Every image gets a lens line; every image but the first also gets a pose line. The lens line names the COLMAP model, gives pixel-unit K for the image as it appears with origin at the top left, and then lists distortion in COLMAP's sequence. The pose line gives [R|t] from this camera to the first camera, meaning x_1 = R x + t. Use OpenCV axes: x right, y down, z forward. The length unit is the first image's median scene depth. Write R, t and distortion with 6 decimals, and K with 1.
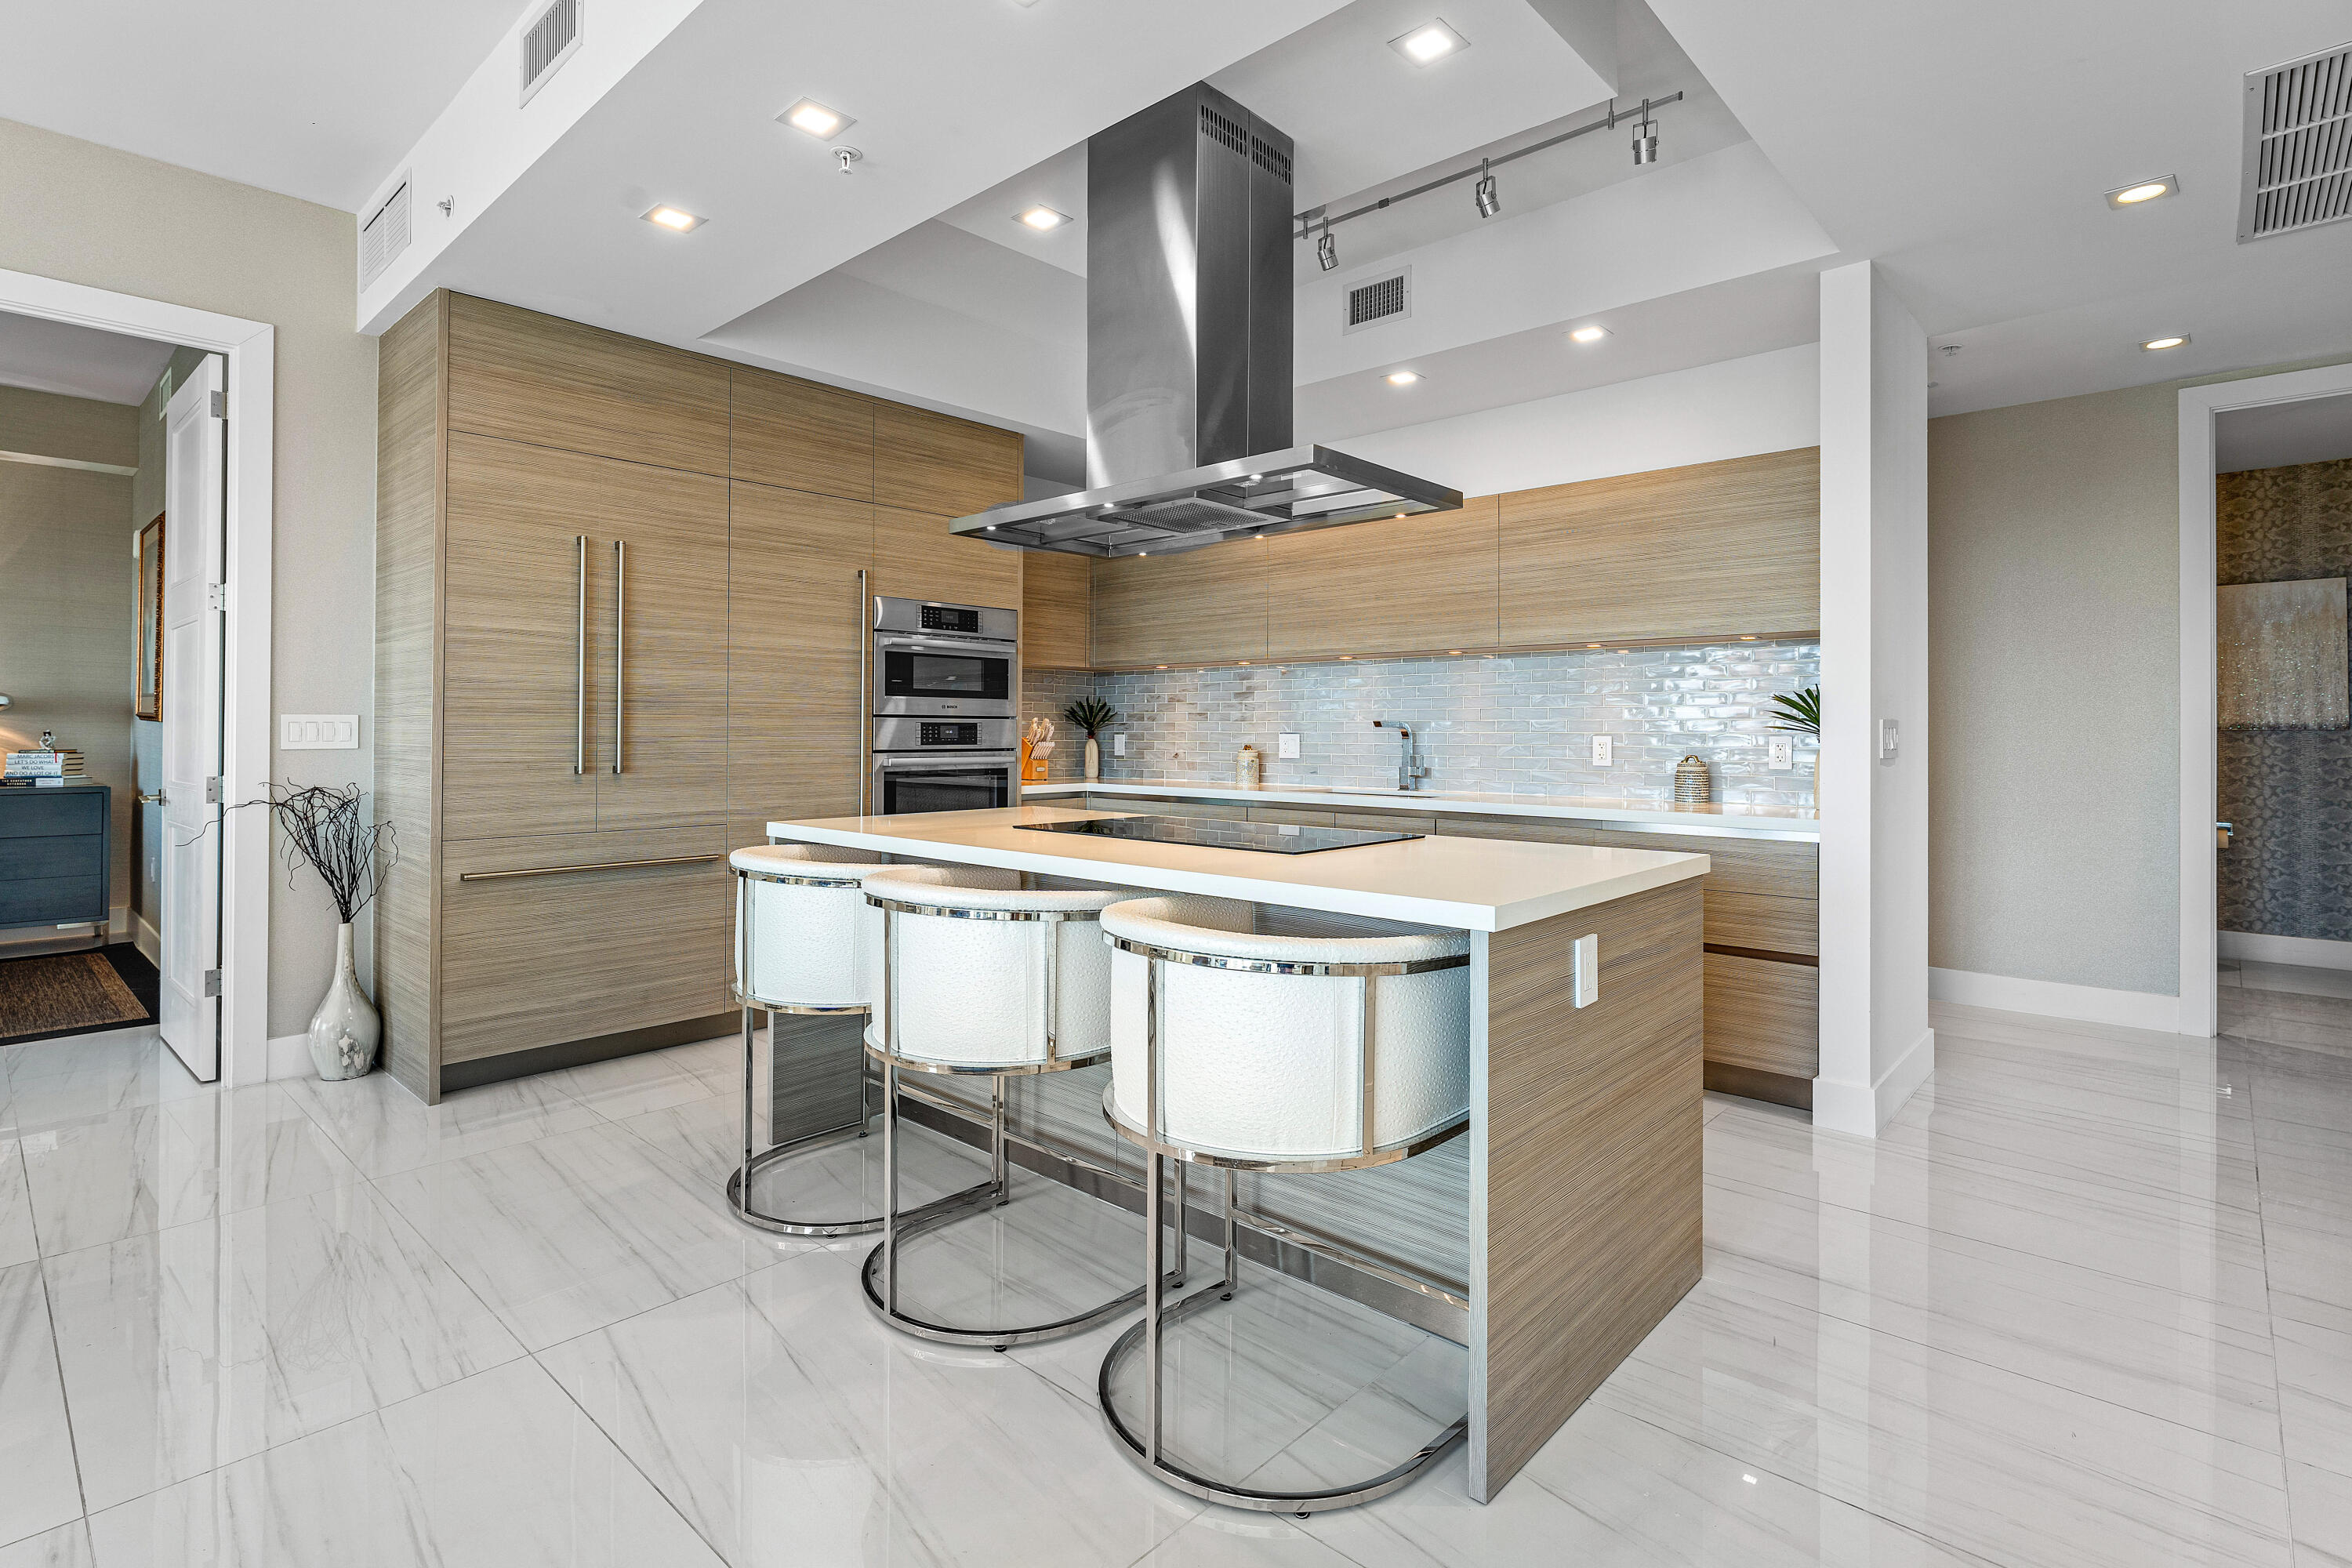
lens RADIAL K [[1131.8, 0, 1169.9], [0, 1131.8, 723.2], [0, 0, 1]] dist [-0.001169, -0.000528]
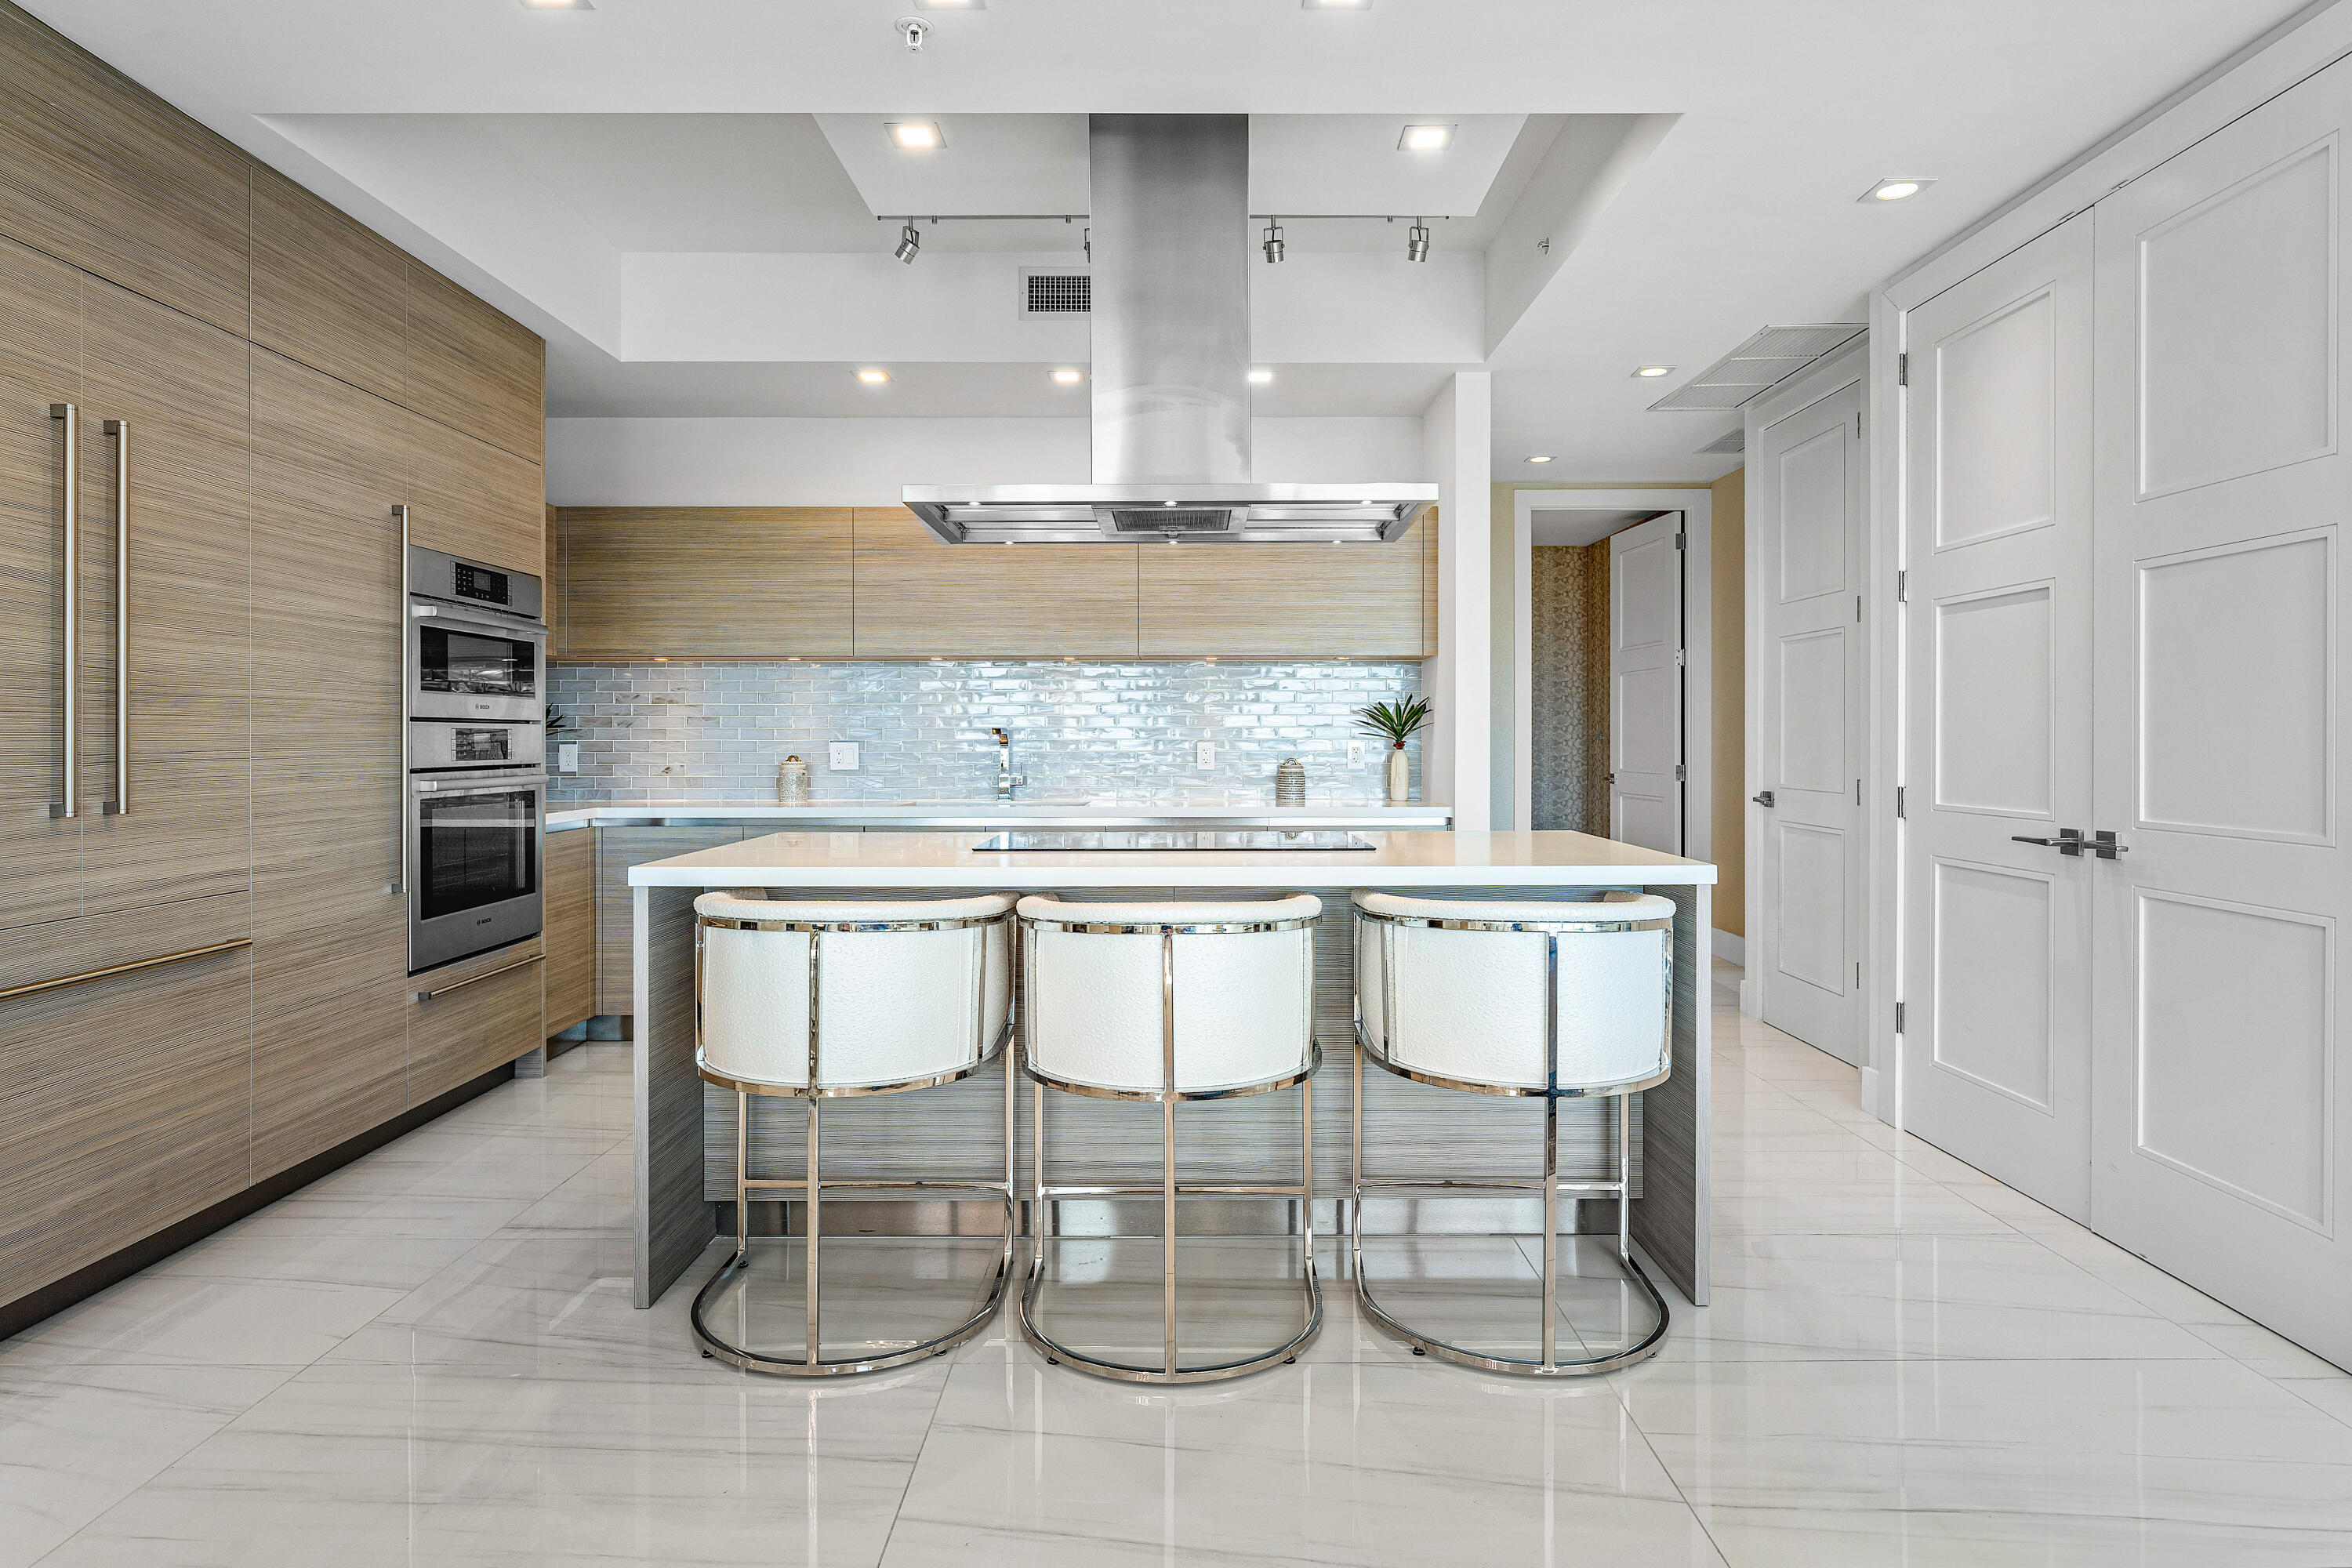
lens RADIAL K [[1279.3, 0, 1181.4], [0, 1279.3, 743.7], [0, 0, 1]] dist [-0.000999, -0.000783]
pose [[0.735457, -0.006718, 0.677538, -0.490528], [-0.000811, 0.999941, 0.010795, -0.000253], [-0.677571, -0.008488, 0.735409, 0.122922]]
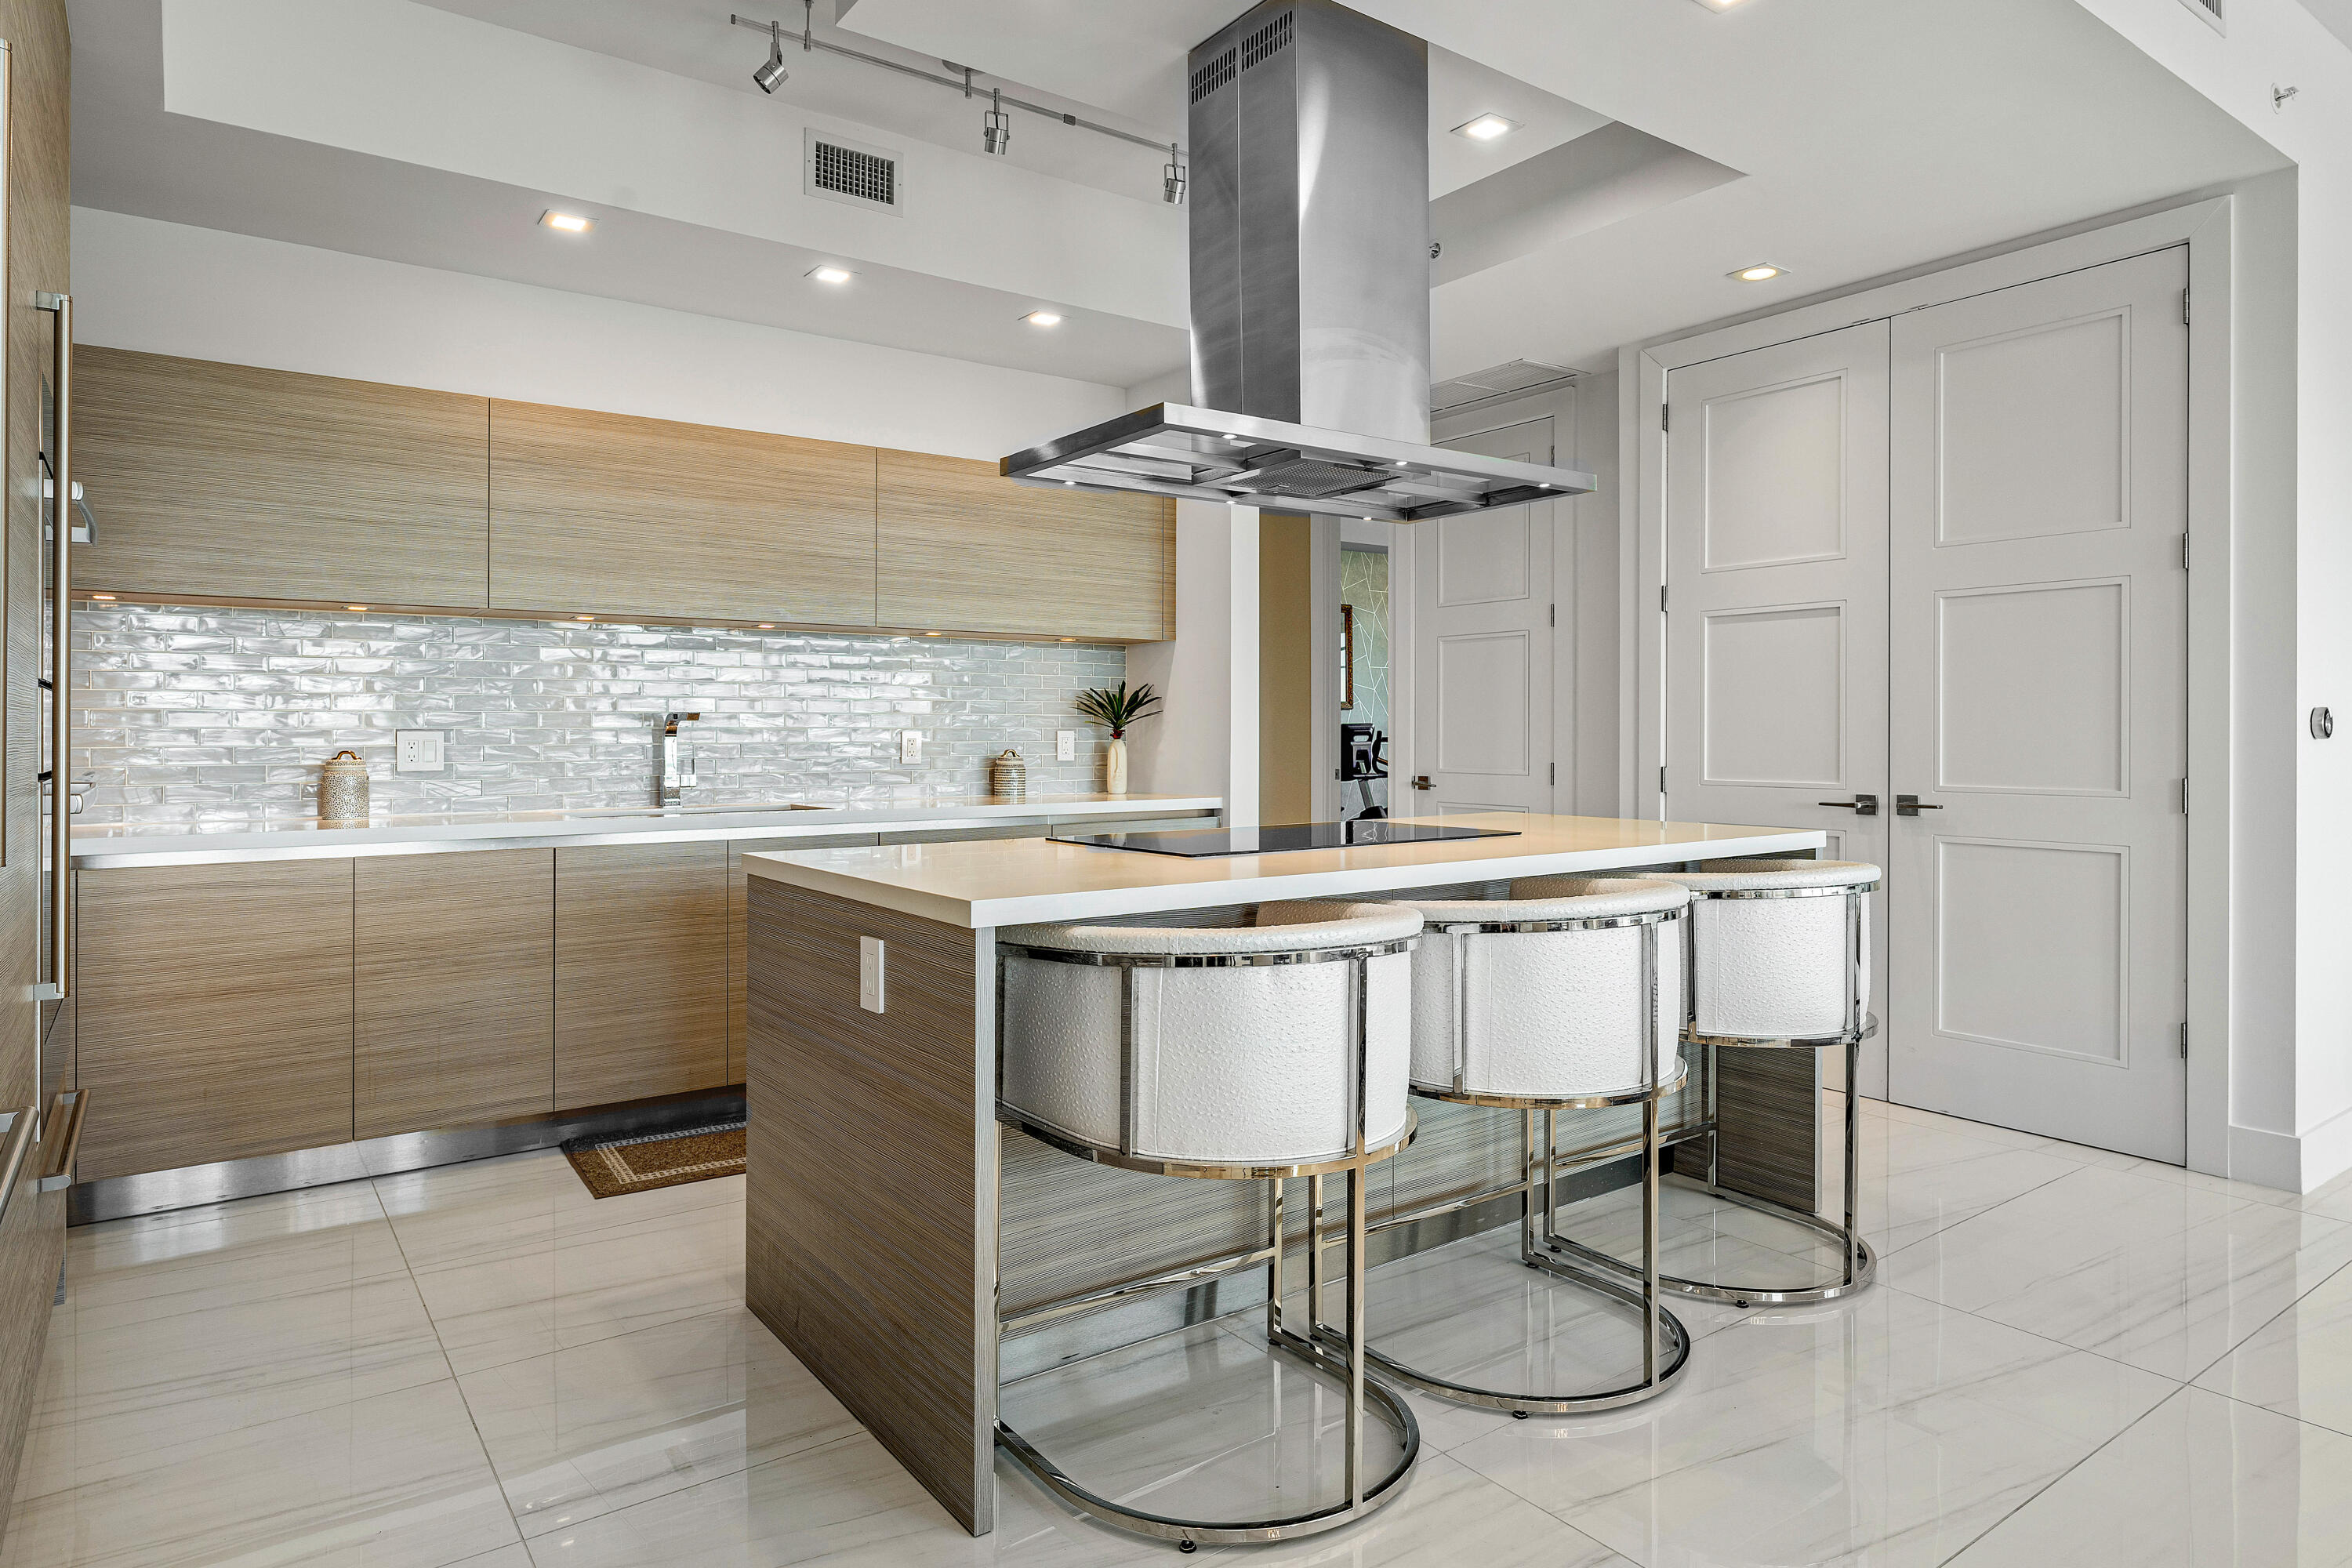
lens RADIAL K [[1357.3, 0, 1177.3], [0, 1357.3, 733.7], [0, 0, 1]] dist [-0.002639, 0.000031]
pose [[0.197293, -0.003644, 0.980338, -0.692396], [-0.004068, 0.999981, 0.004536, 0.007804], [-0.980336, -0.004883, 0.197275, 0.584182]]
